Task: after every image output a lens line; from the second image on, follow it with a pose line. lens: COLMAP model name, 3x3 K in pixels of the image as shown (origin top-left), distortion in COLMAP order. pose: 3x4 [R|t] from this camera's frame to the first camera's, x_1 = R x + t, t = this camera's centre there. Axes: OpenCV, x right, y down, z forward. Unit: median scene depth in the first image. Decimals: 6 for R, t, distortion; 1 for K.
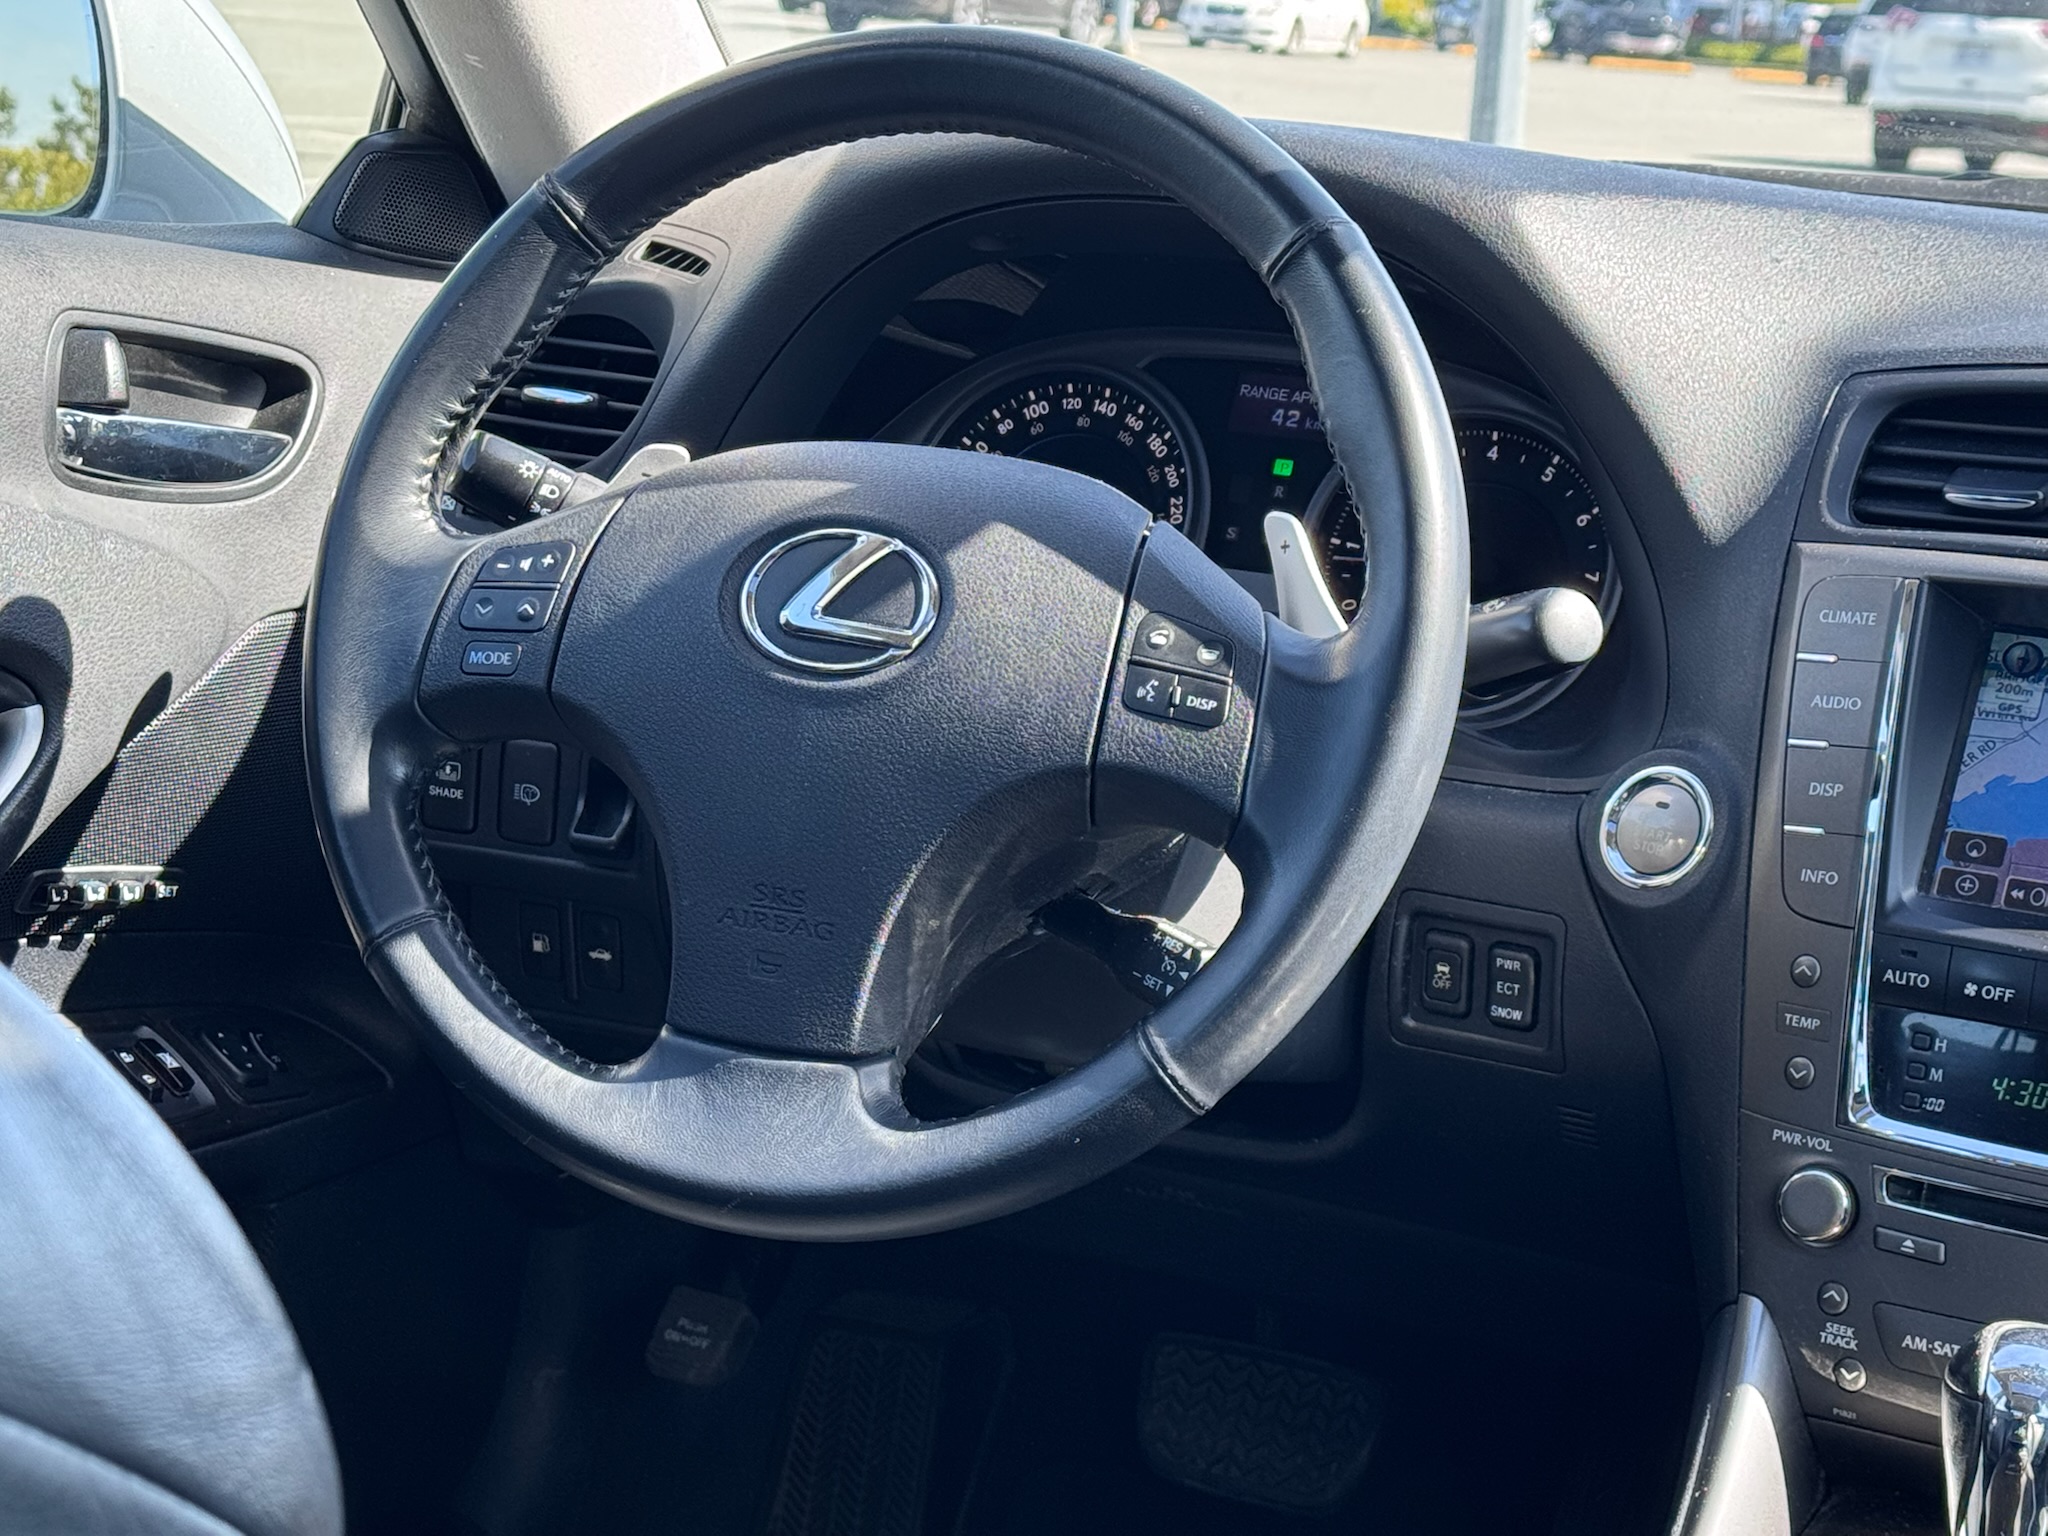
lens RADIAL K [[4121.6, 0, 1024.0], [0, 4121.6, 768.0], [0, 0, 1]] dist [0.190103, -0.323568]
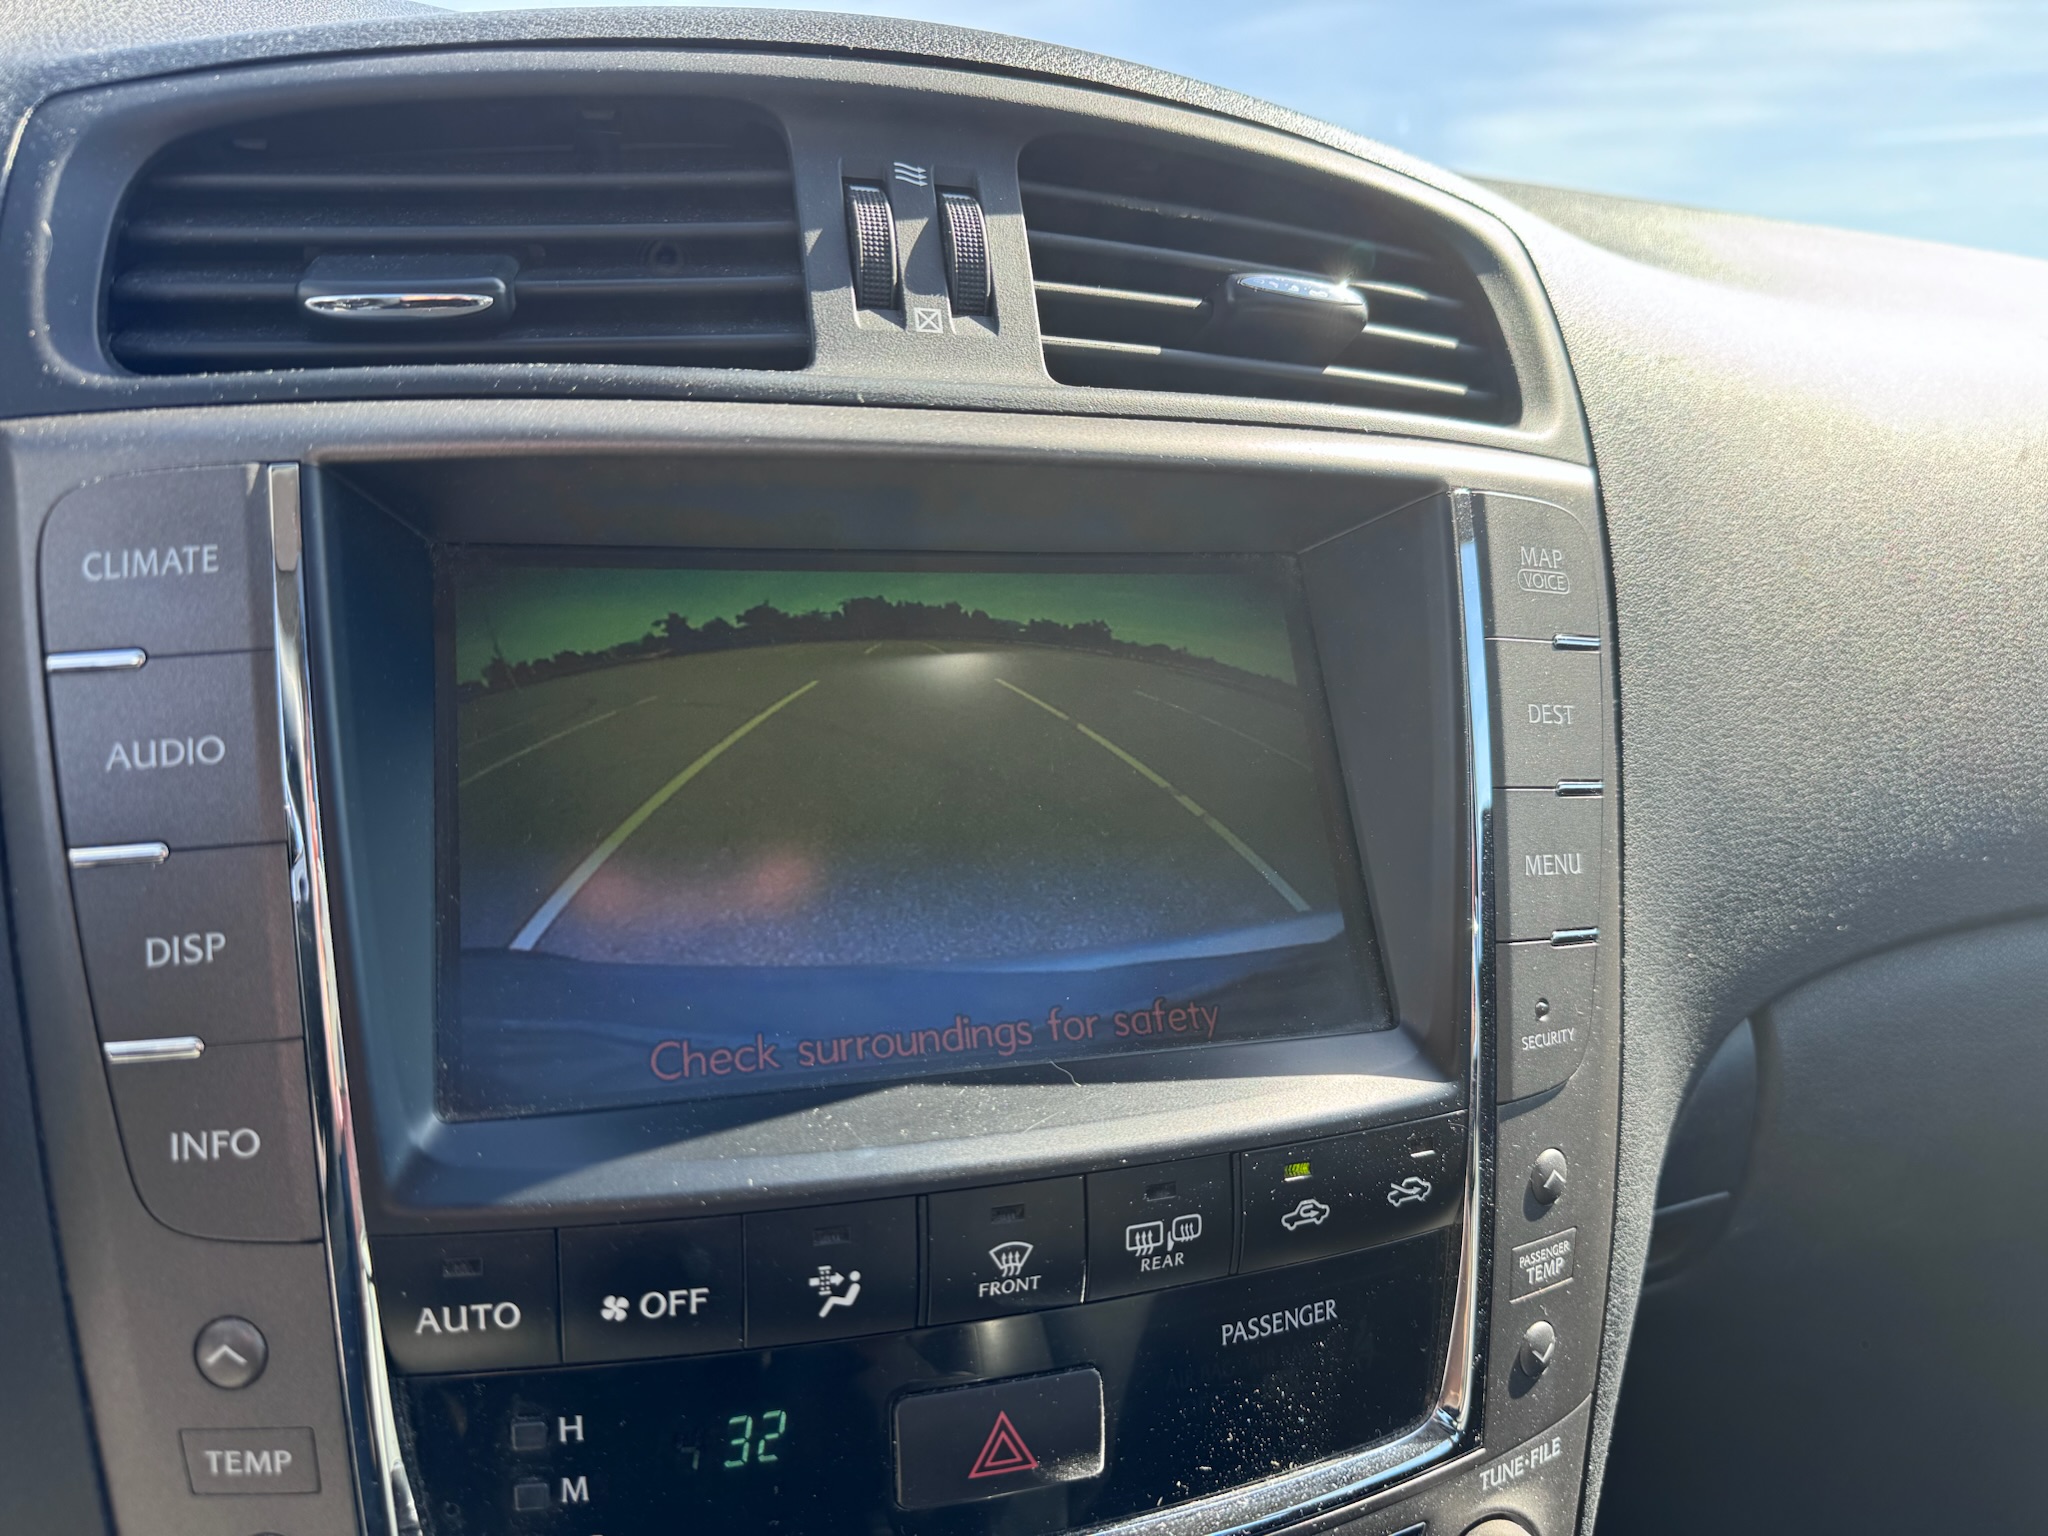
lens RADIAL K [[1470.8, 0, 1020.8], [0, 1470.8, 728.2], [0, 0, 1]] dist [-0.042651, 0.000865]
pose [[0.707639, -0.199883, 0.677712, 0.155210], [0.121731, 0.979299, 0.161726, -0.032819], [-0.696009, -0.031945, 0.717322, 0.822506]]
